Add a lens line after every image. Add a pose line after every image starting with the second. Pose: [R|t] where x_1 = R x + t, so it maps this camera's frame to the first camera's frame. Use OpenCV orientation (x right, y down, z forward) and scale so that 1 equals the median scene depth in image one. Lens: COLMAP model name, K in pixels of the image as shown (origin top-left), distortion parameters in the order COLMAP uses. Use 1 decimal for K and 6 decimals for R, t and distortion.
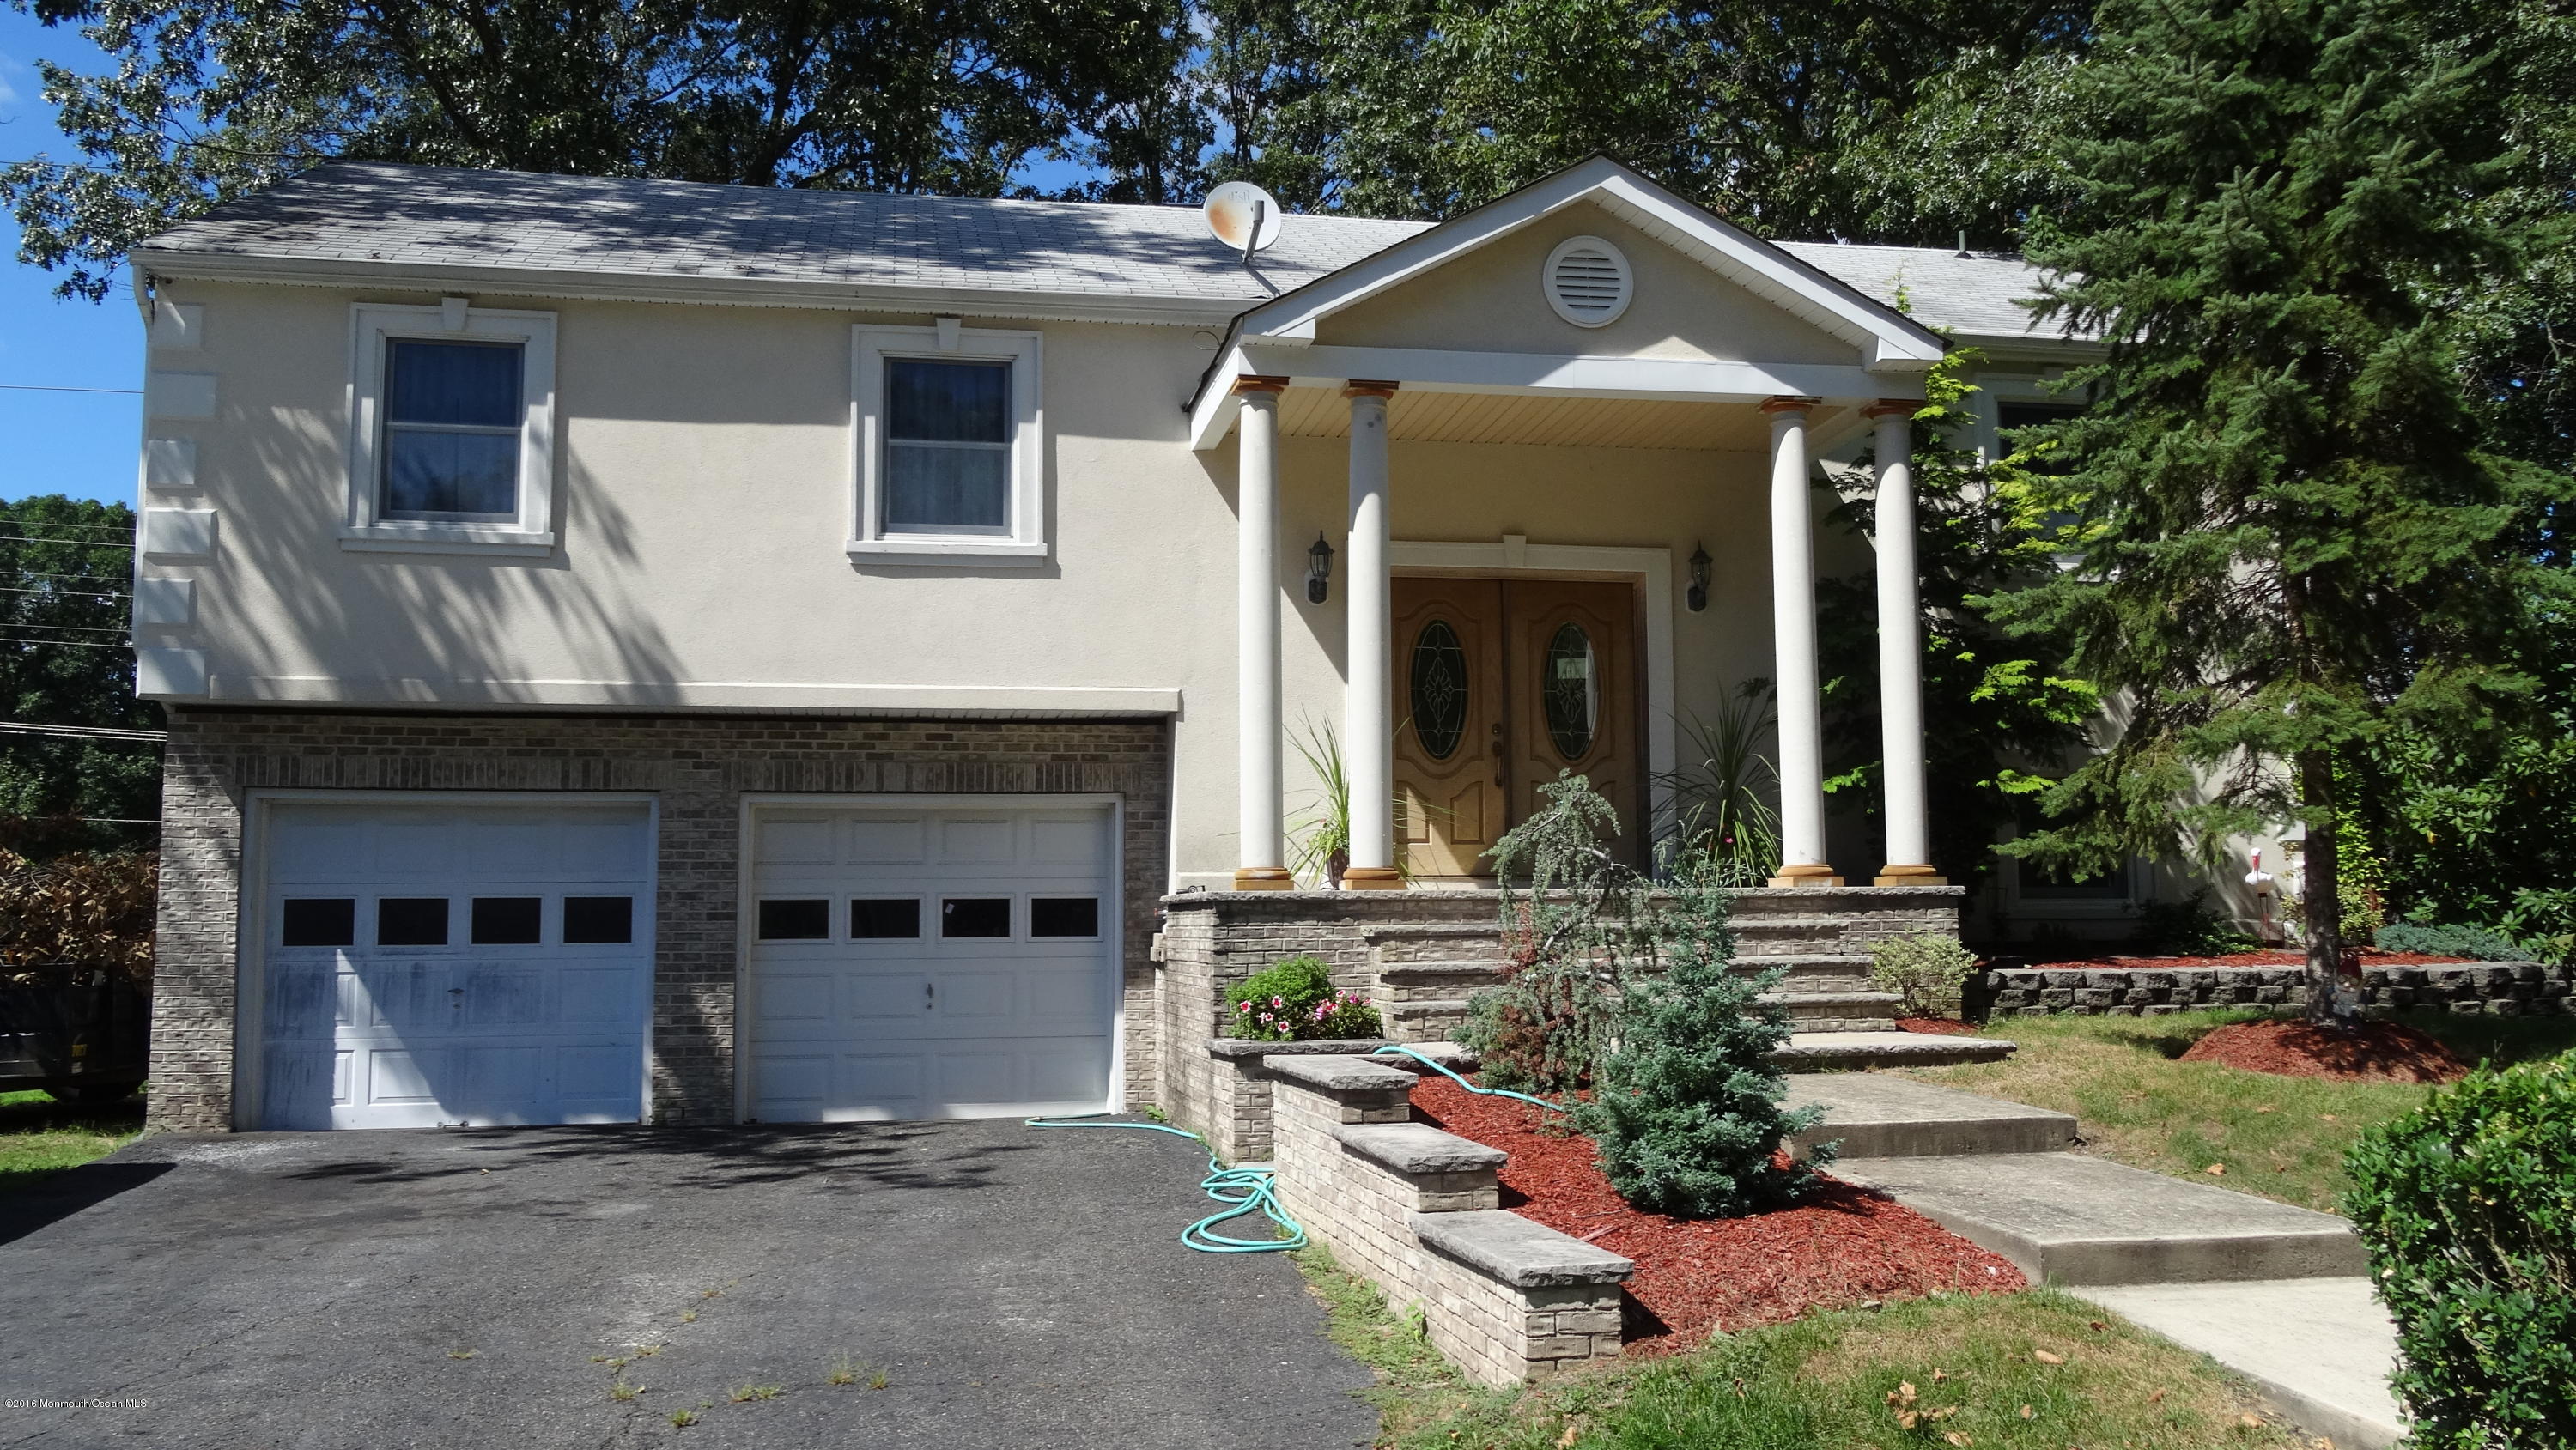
lens RADIAL K [[2126.9, 0, 1288.1], [0, 2126.9, 727.4], [0, 0, 1]] dist [-0.008914, 0.006481]
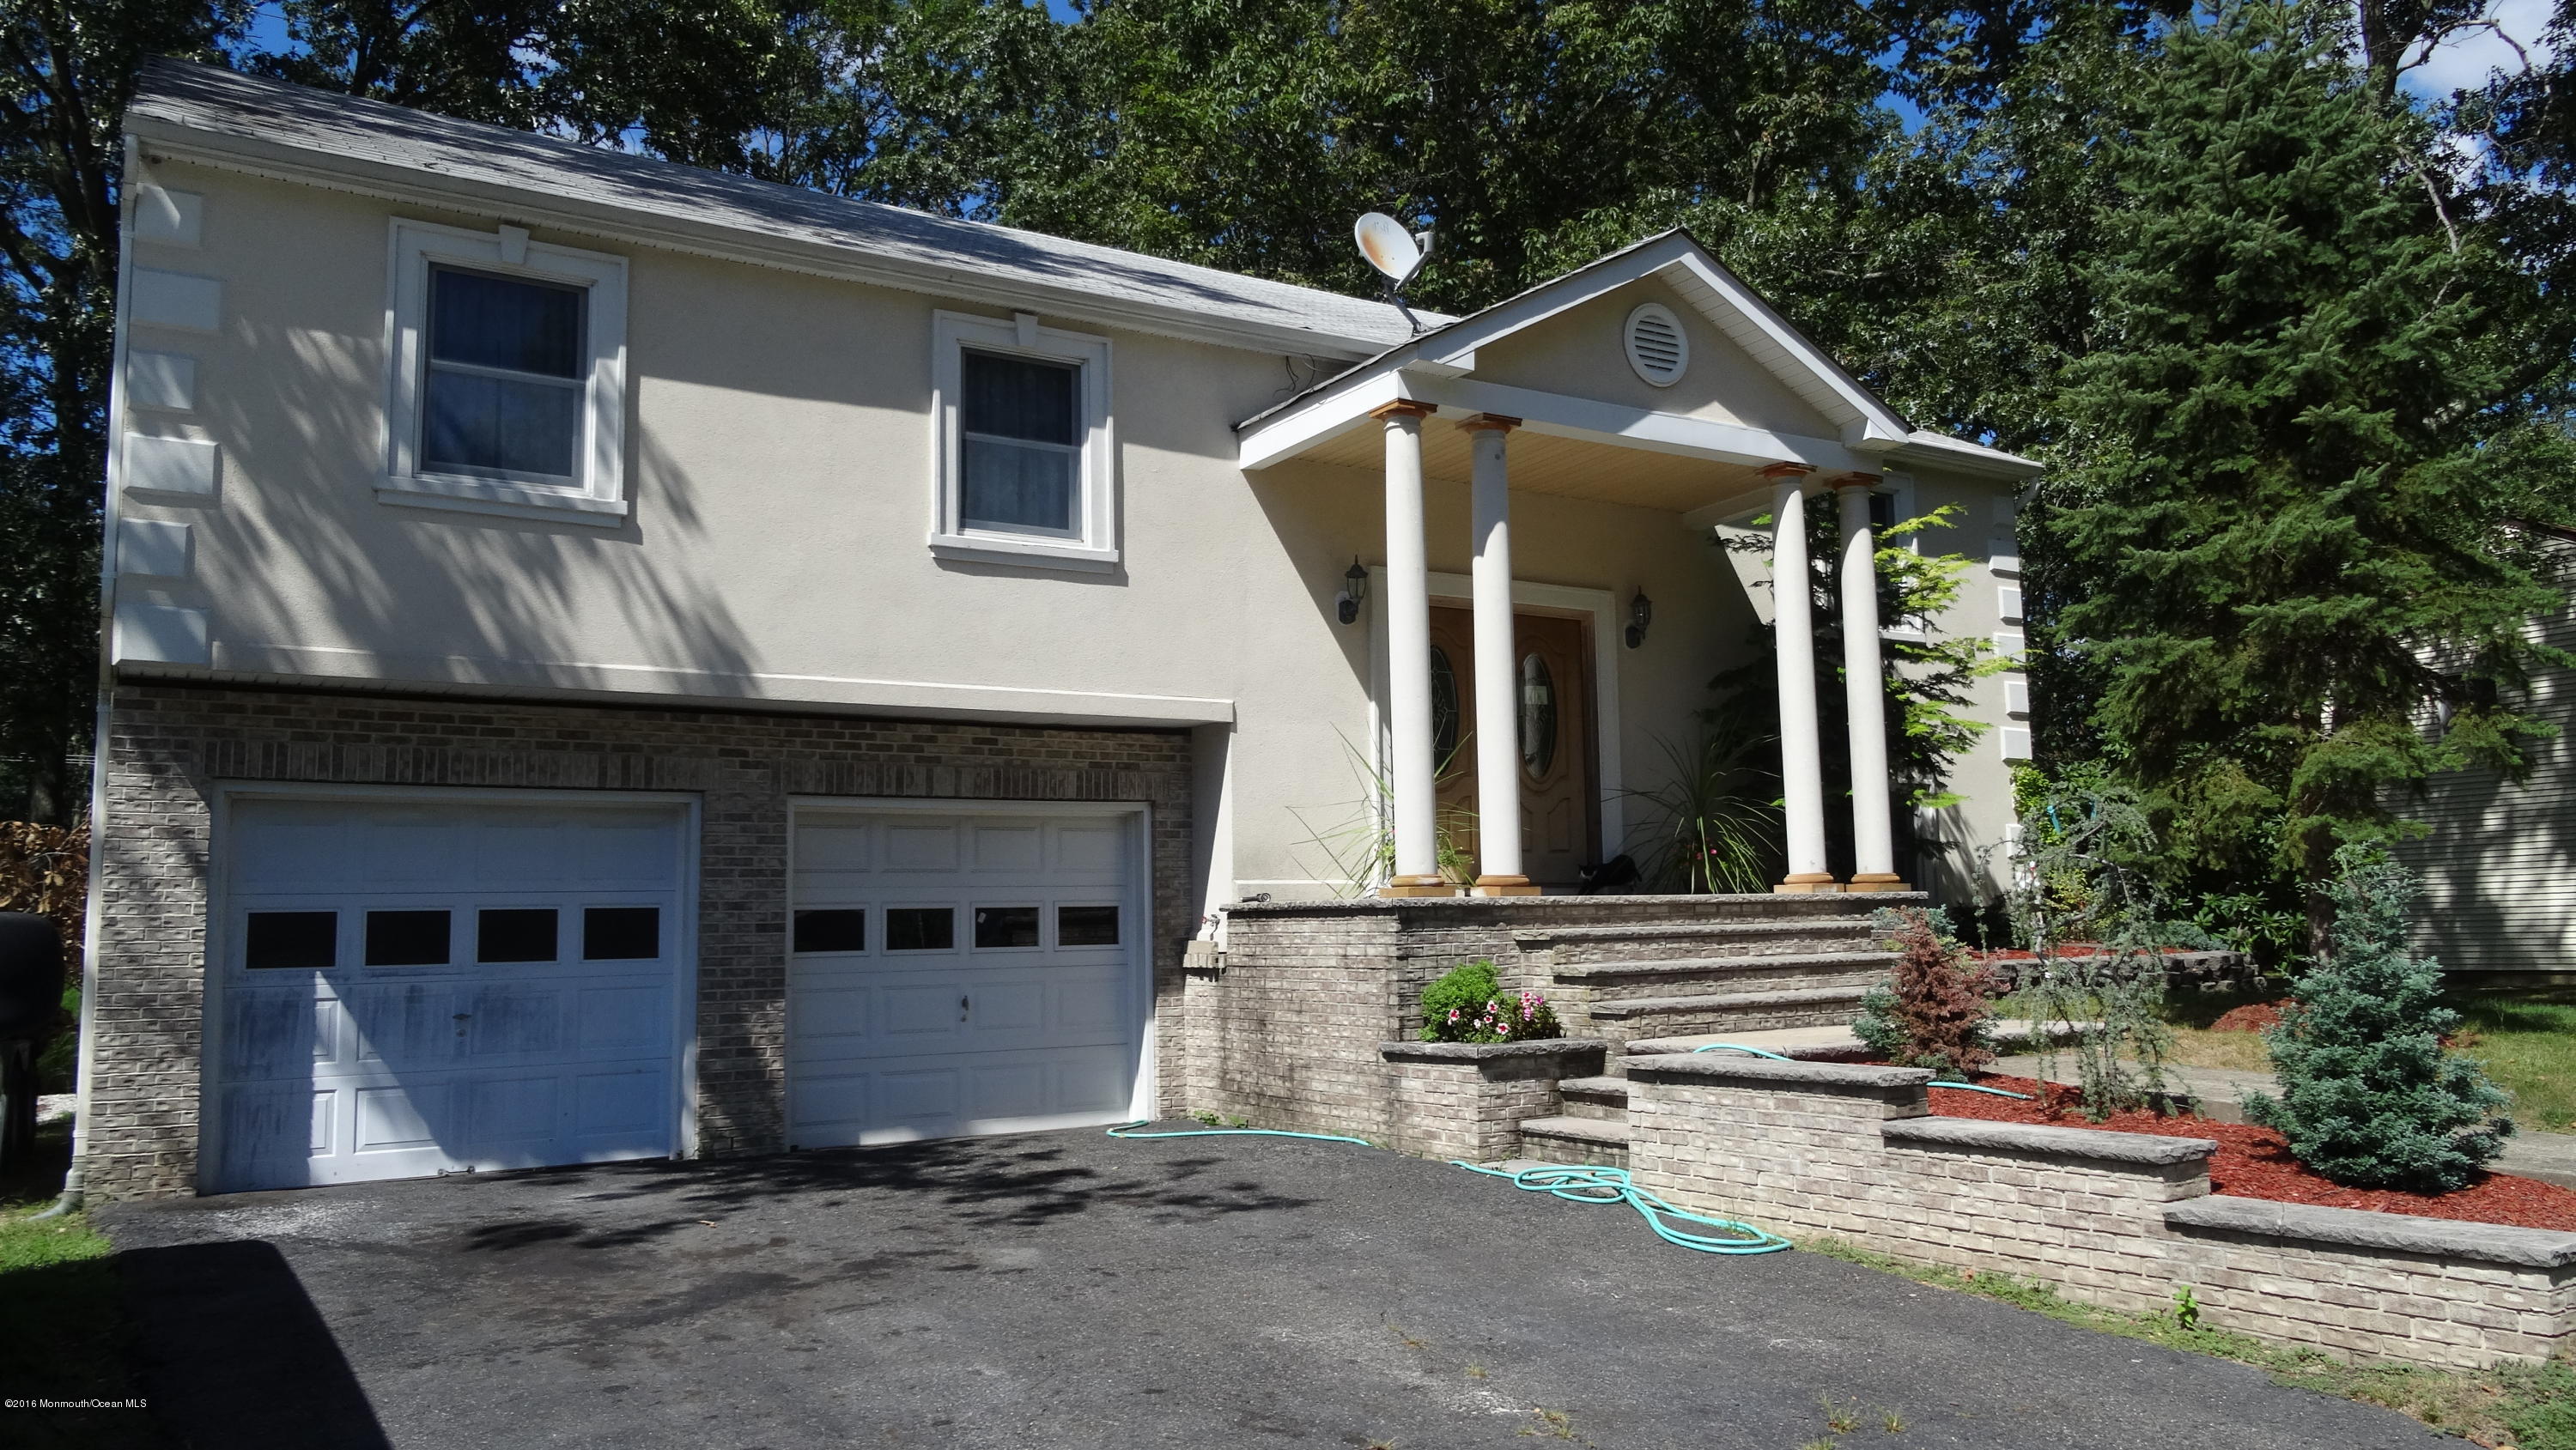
lens RADIAL K [[1864.6, 0, 1289.2], [0, 1864.6, 720.6], [0, 0, 1]] dist [0.005644, -0.007155]
pose [[0.929242, 0.031394, 0.368136, -0.368458], [-0.024190, 0.999415, -0.024170, 0.013056], [-0.368679, 0.013555, 0.929458, 0.163501]]
